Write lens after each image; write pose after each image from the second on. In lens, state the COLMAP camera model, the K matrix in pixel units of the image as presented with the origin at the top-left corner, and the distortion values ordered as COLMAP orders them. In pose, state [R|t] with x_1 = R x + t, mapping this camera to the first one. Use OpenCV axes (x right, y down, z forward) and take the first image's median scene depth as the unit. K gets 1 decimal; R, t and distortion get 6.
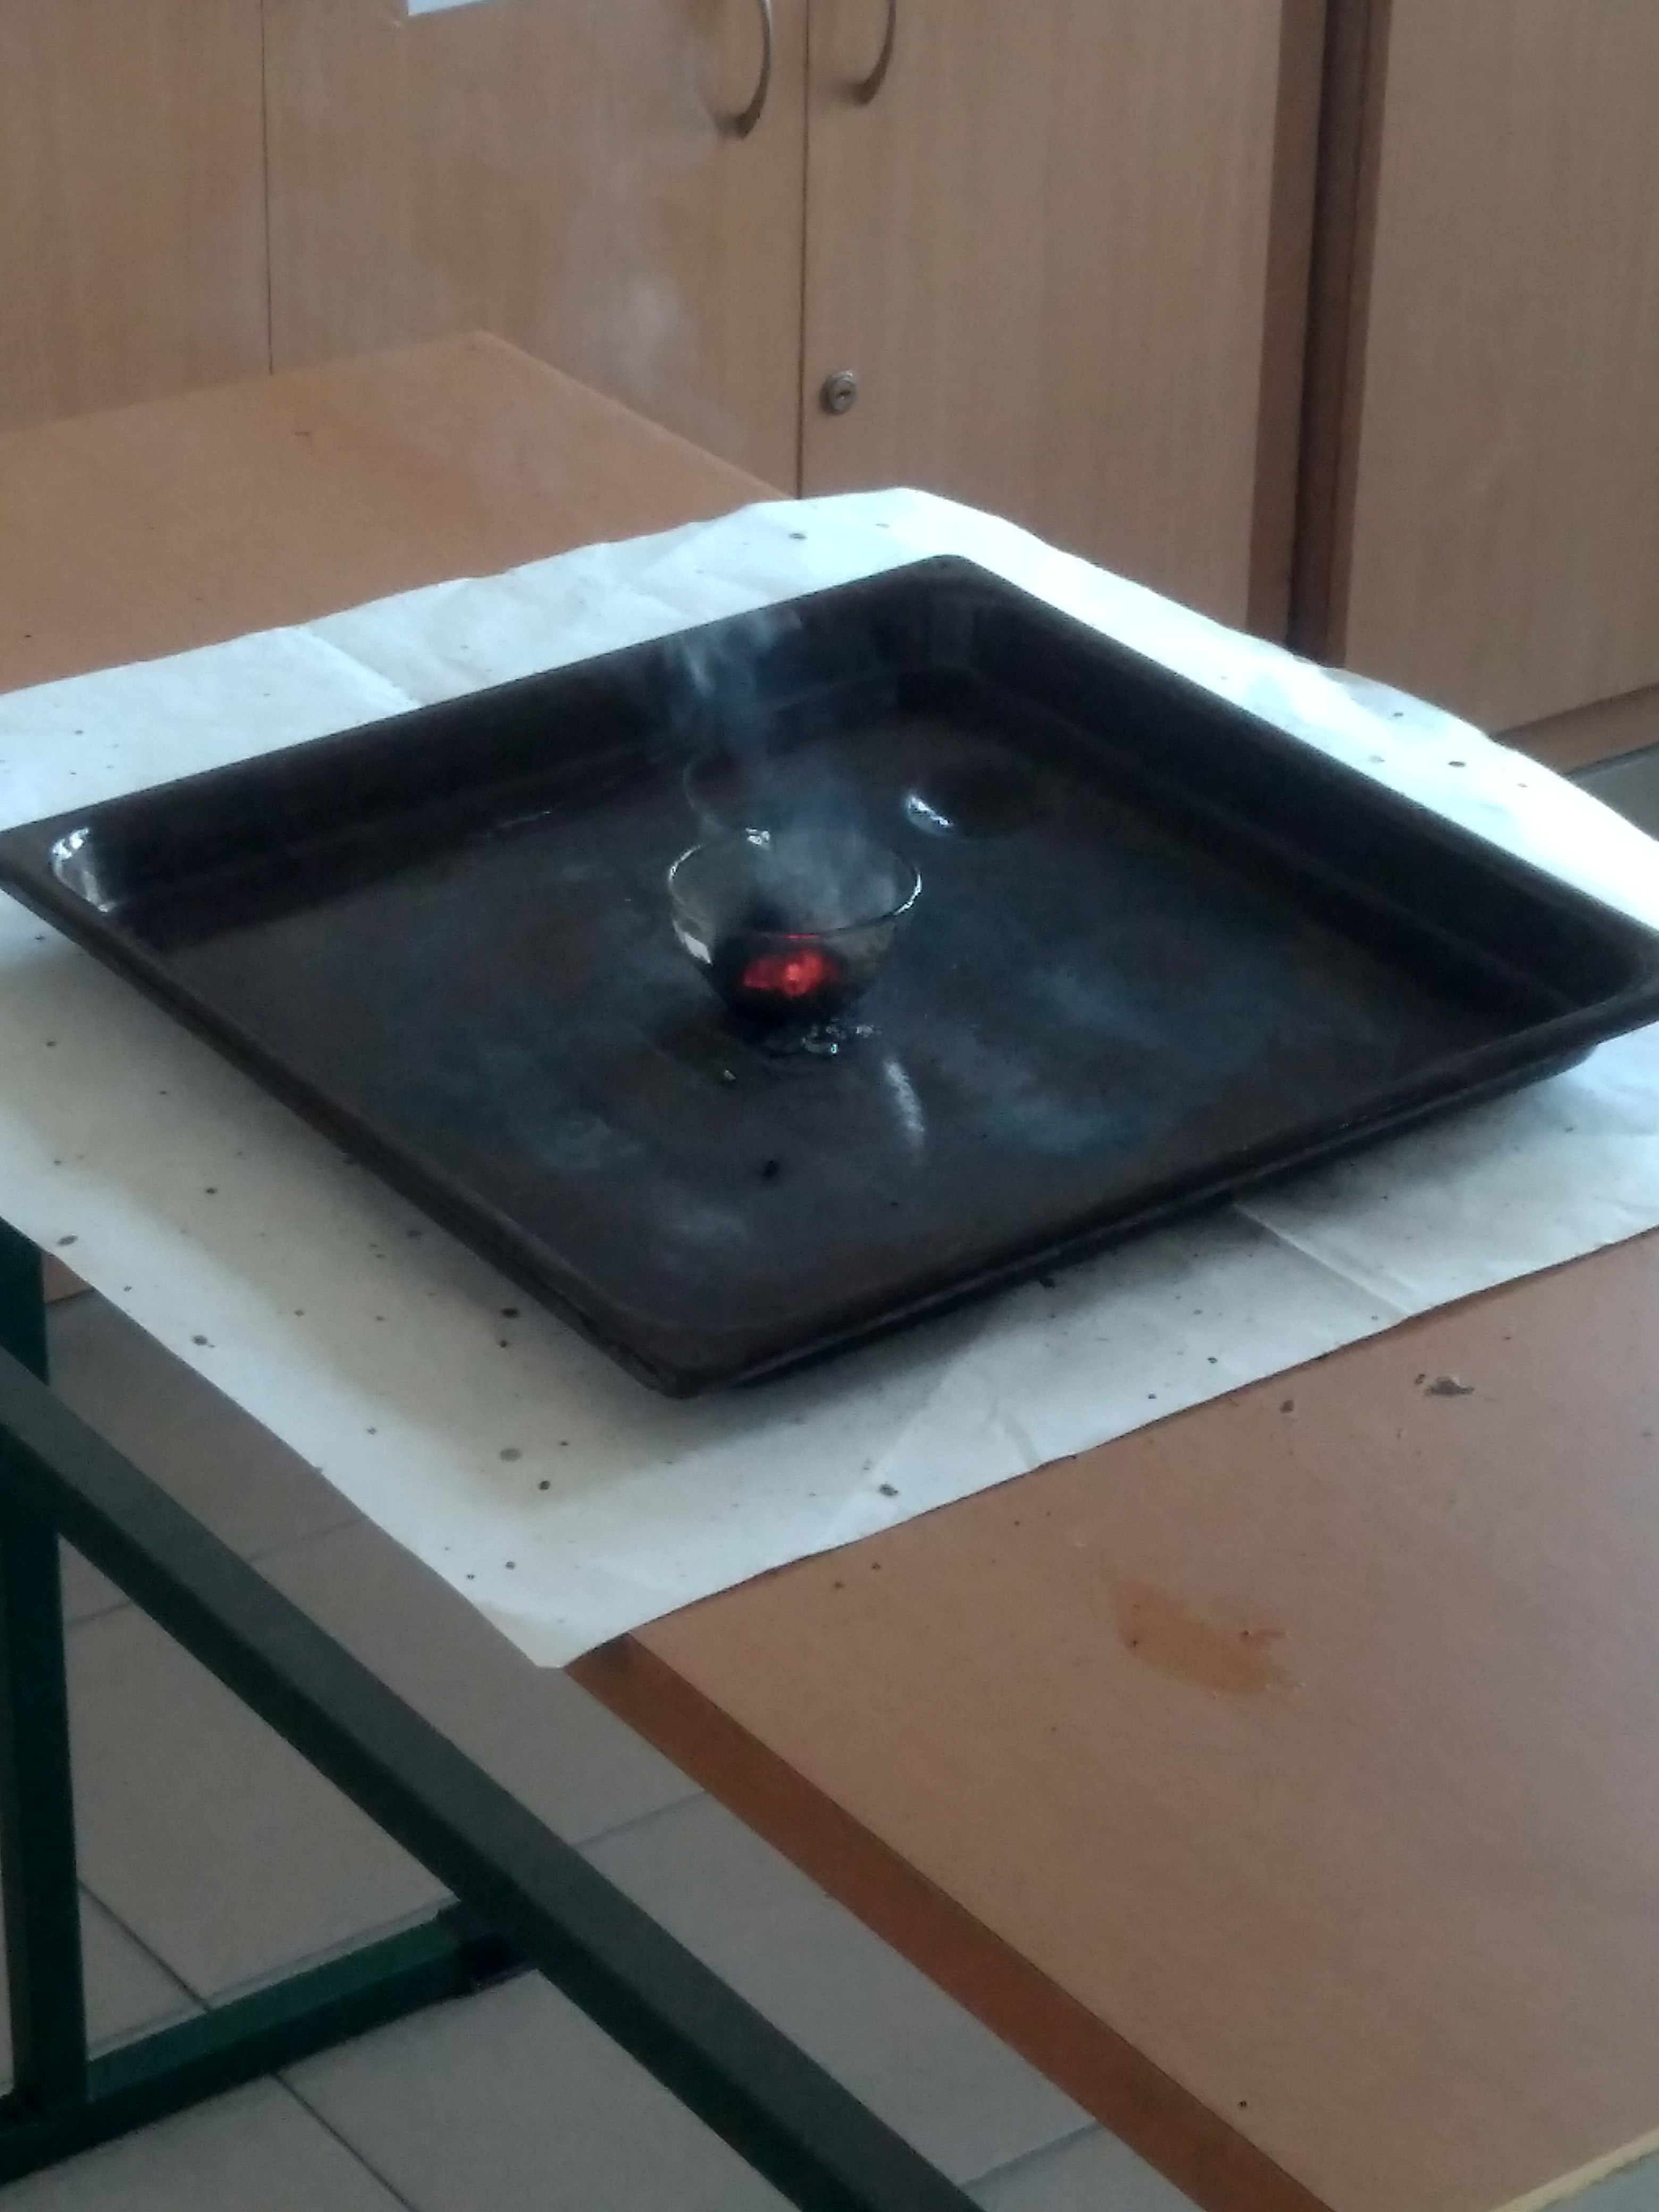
lens RADIAL K [[6452.7, 0, 827.6], [0, 6452.7, 1109.6], [0, 0, 1]] dist [-0.226239, 0.000000]
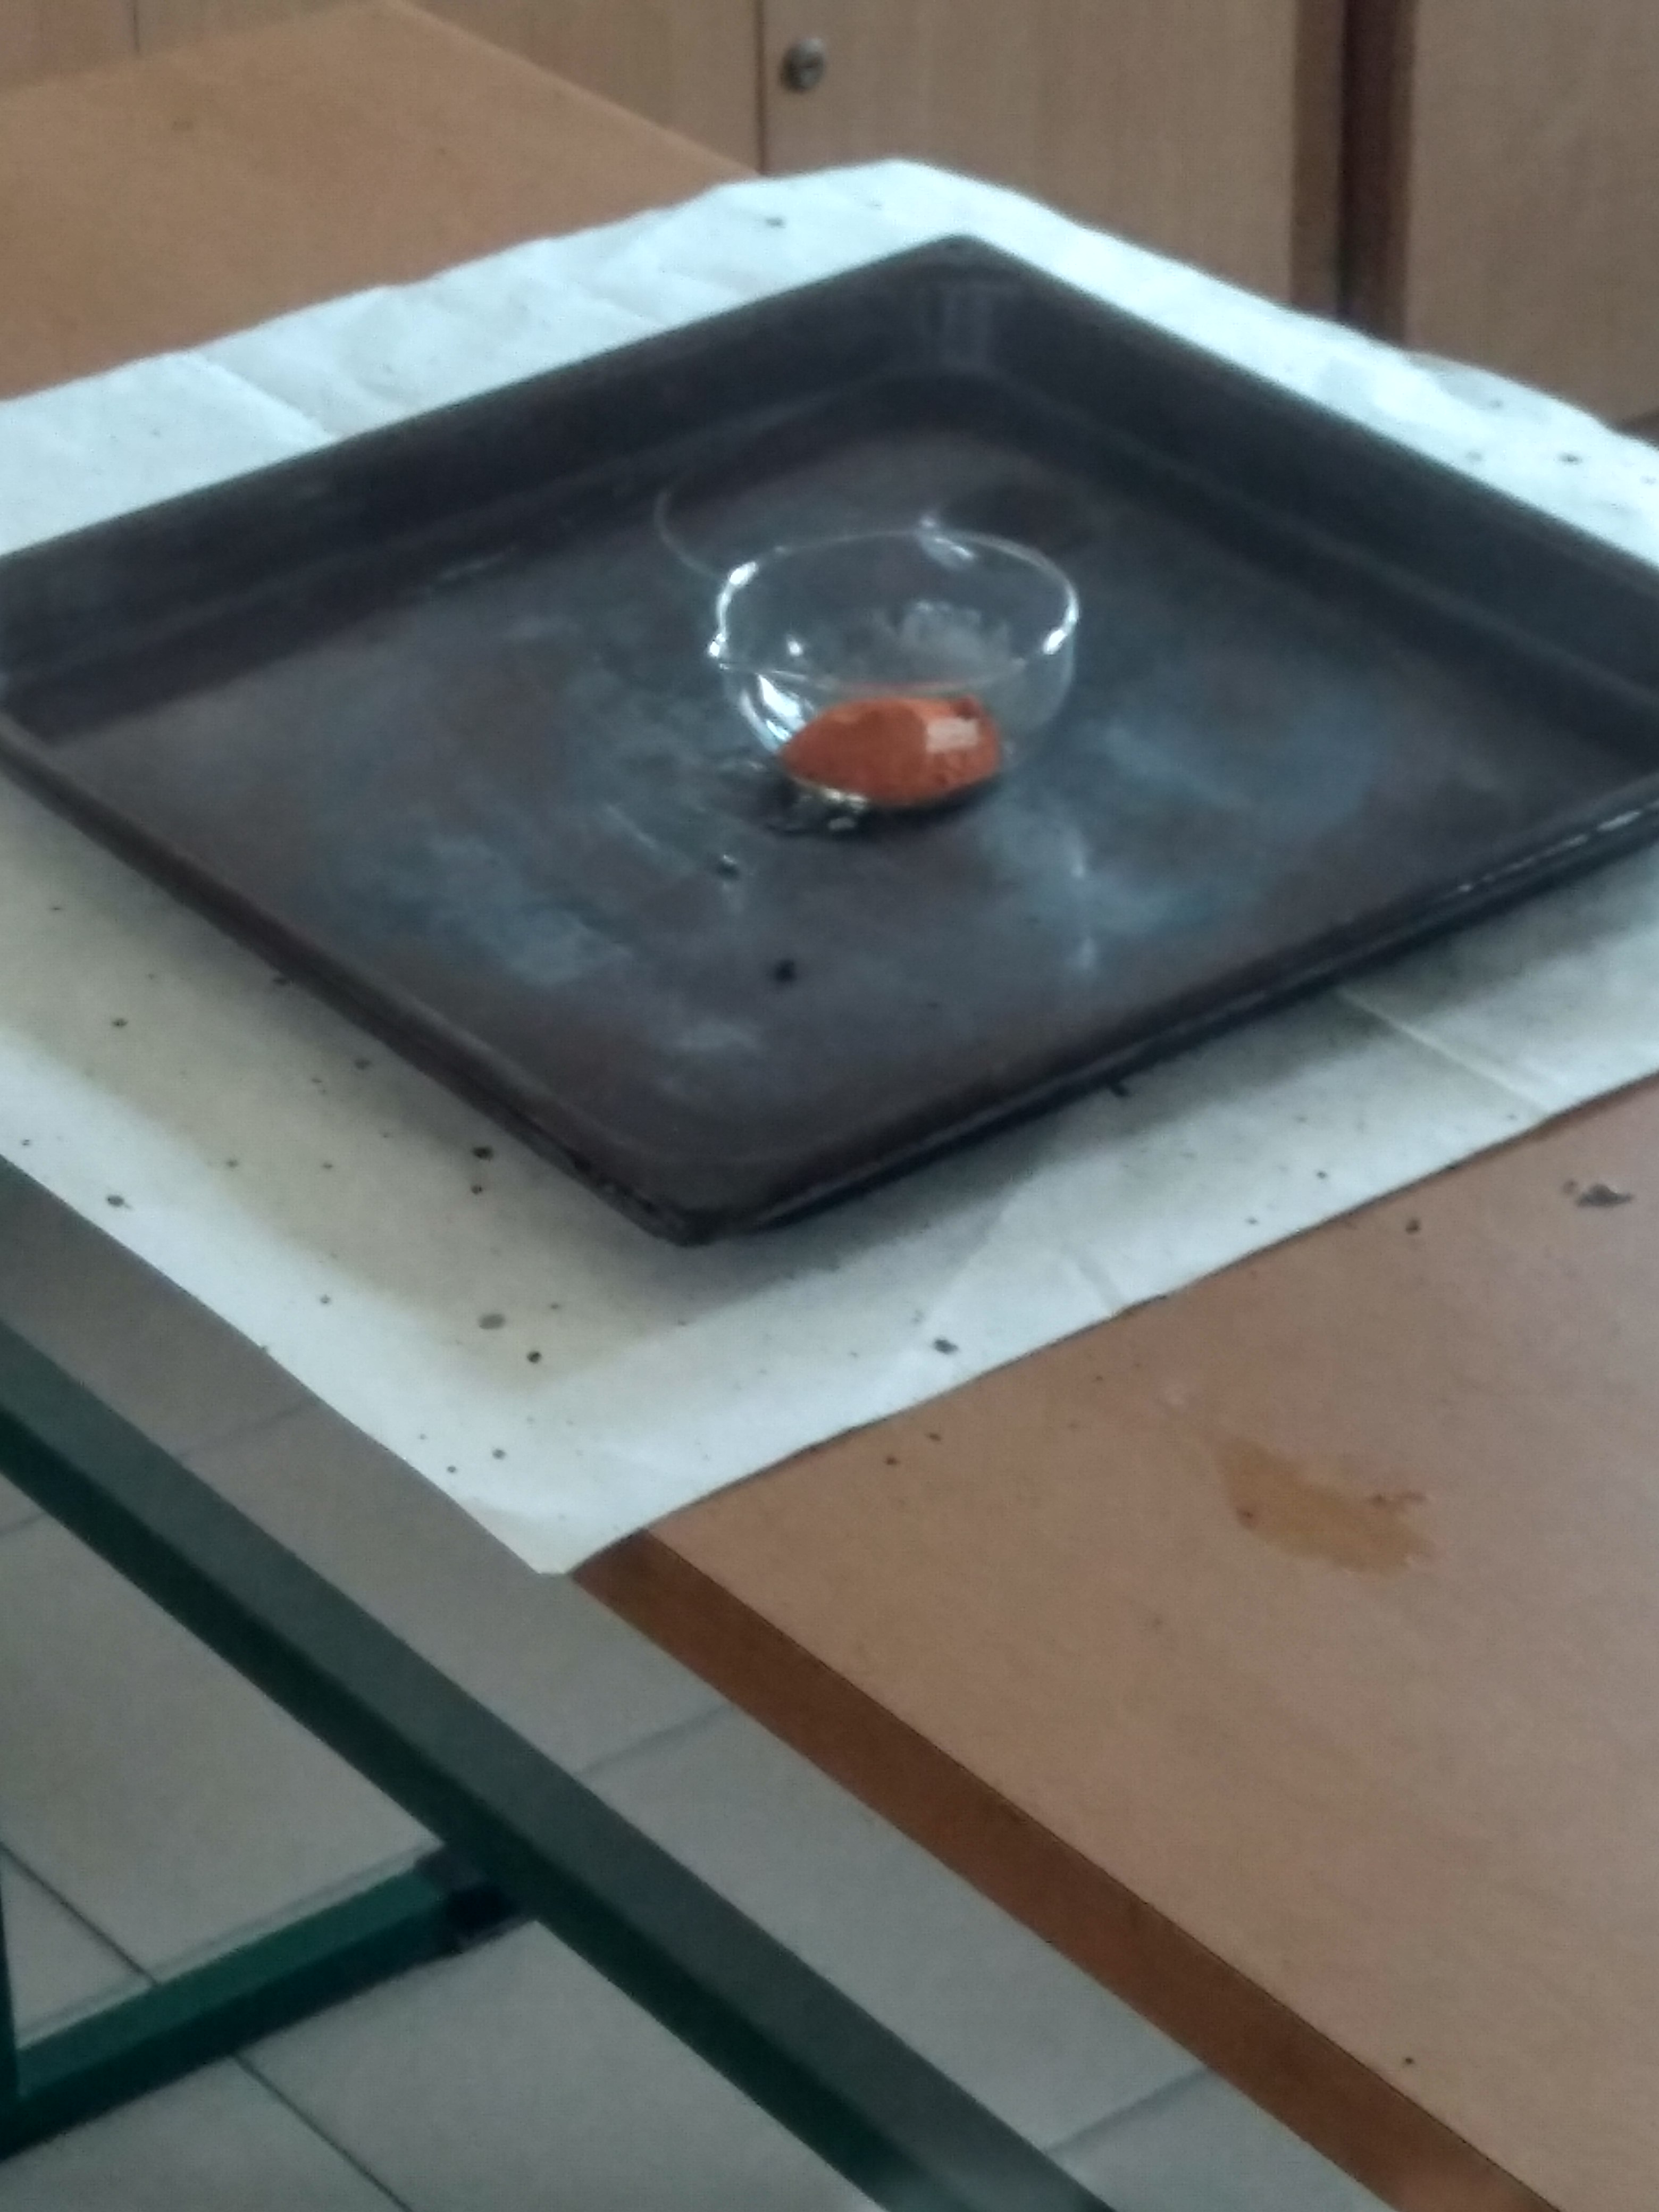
lens RADIAL K [[6742.6, 0, 829.3], [0, 6742.6, 1094.1], [0, 0, 1]] dist [-0.282472, 0.000000]
pose [[0.998869, -0.041487, 0.023217, -0.024070], [0.040775, 0.998707, 0.030356, -0.001012], [-0.024447, -0.029375, 0.999269, 0.119947]]
